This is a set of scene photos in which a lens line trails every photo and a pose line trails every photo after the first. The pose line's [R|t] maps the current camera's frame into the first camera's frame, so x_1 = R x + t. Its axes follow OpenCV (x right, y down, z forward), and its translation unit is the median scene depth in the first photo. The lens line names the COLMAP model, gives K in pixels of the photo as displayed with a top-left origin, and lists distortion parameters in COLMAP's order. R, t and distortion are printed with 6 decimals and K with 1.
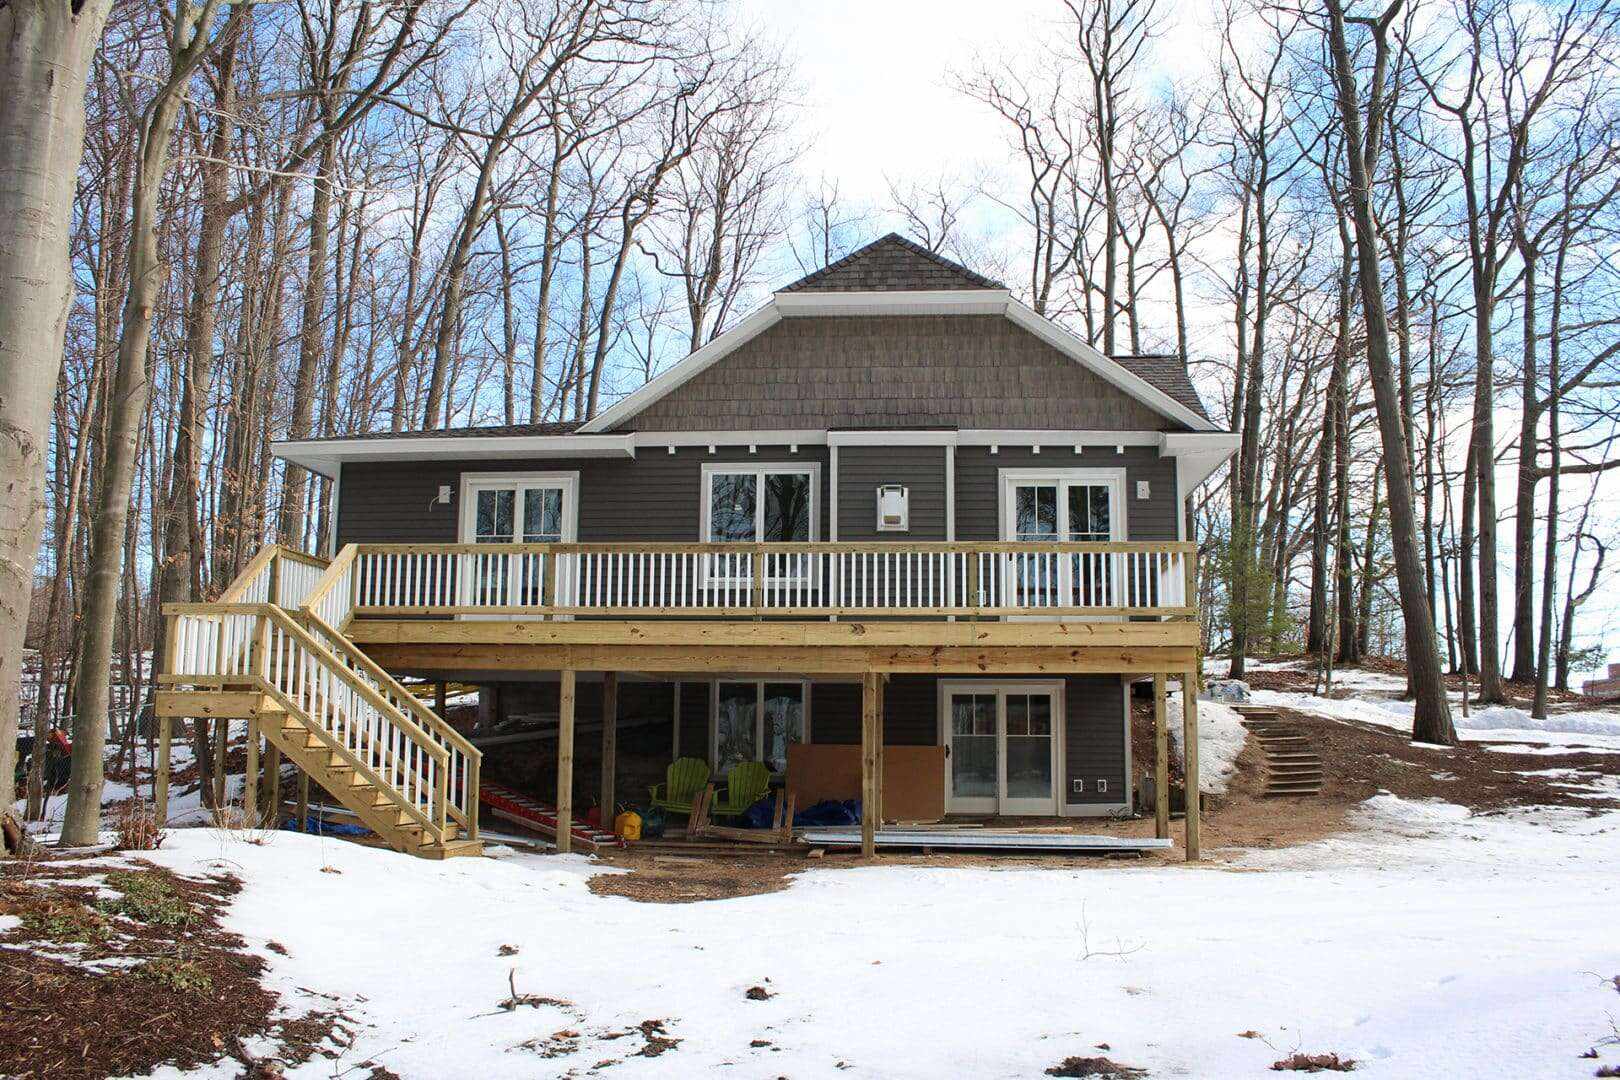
lens RADIAL K [[1356.7, 0, 810.0], [0, 1356.7, 540.0], [0, 0, 1]] dist [-0.152172, 0.136168]
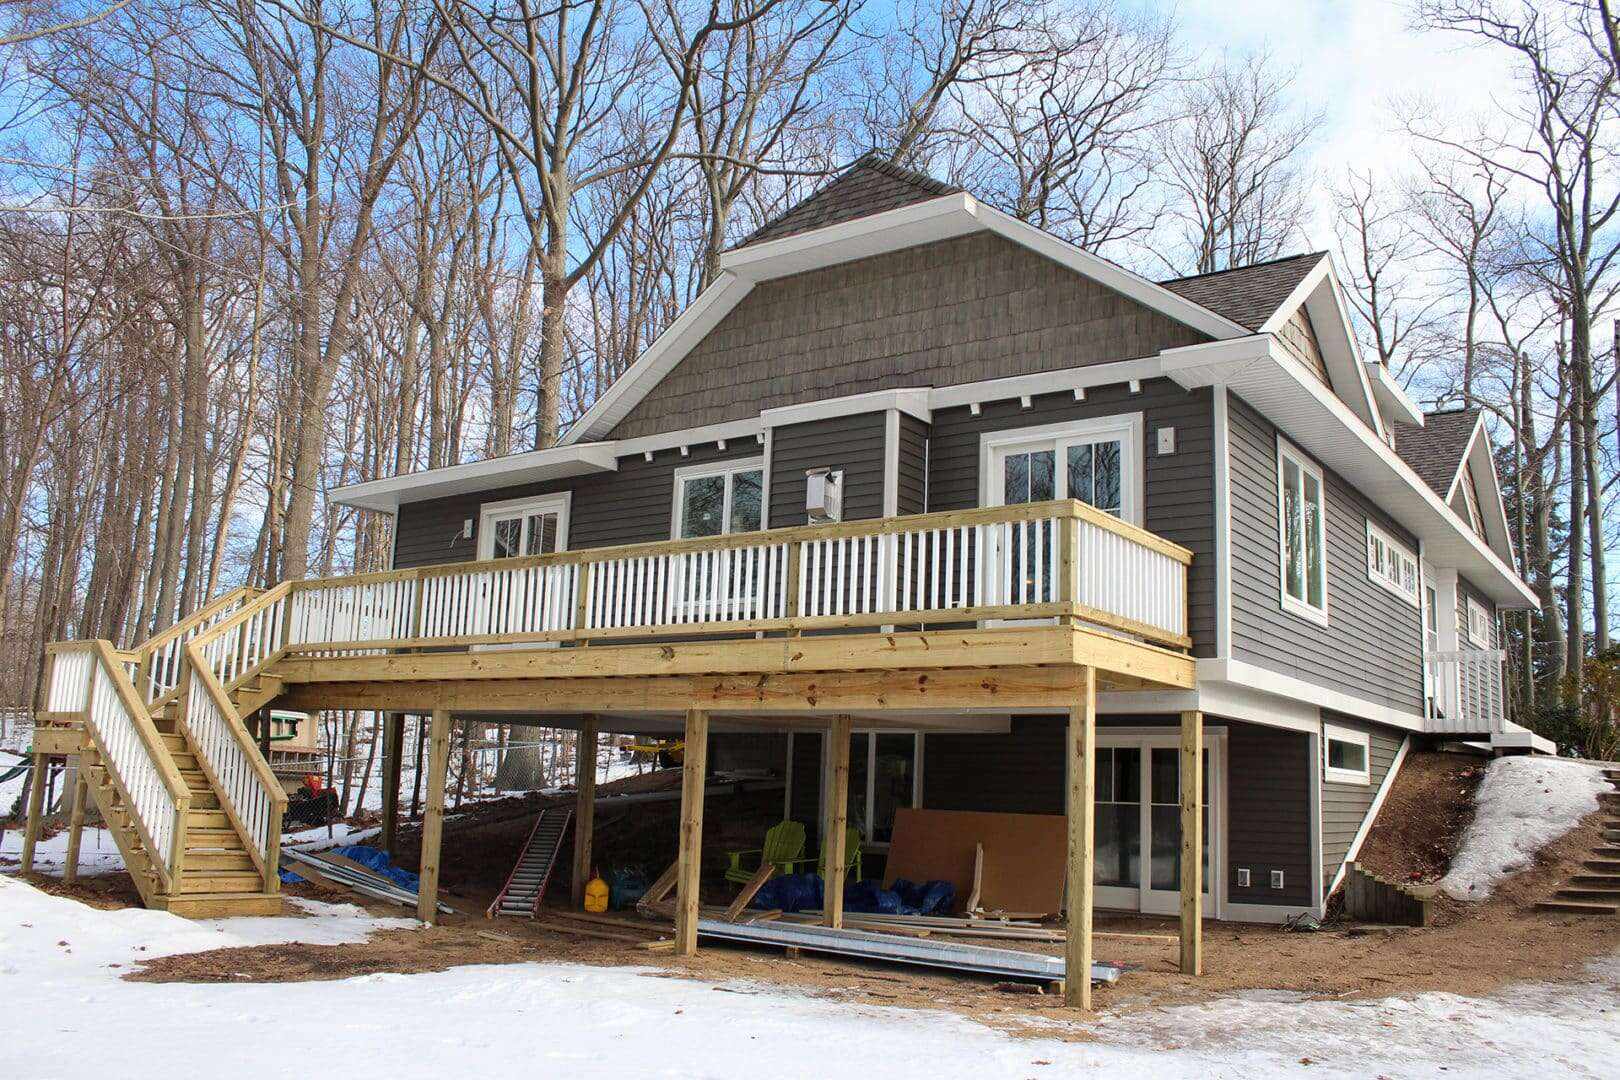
lens RADIAL K [[1356.7, 0, 810.0], [0, 1356.7, 540.0], [0, 0, 1]] dist [-0.152172, 0.136168]
pose [[0.857892, -0.072386, -0.508705, 0.428584], [0.046431, 0.996898, -0.063551, 0.046623], [0.511728, 0.030900, 0.858592, 0.325667]]
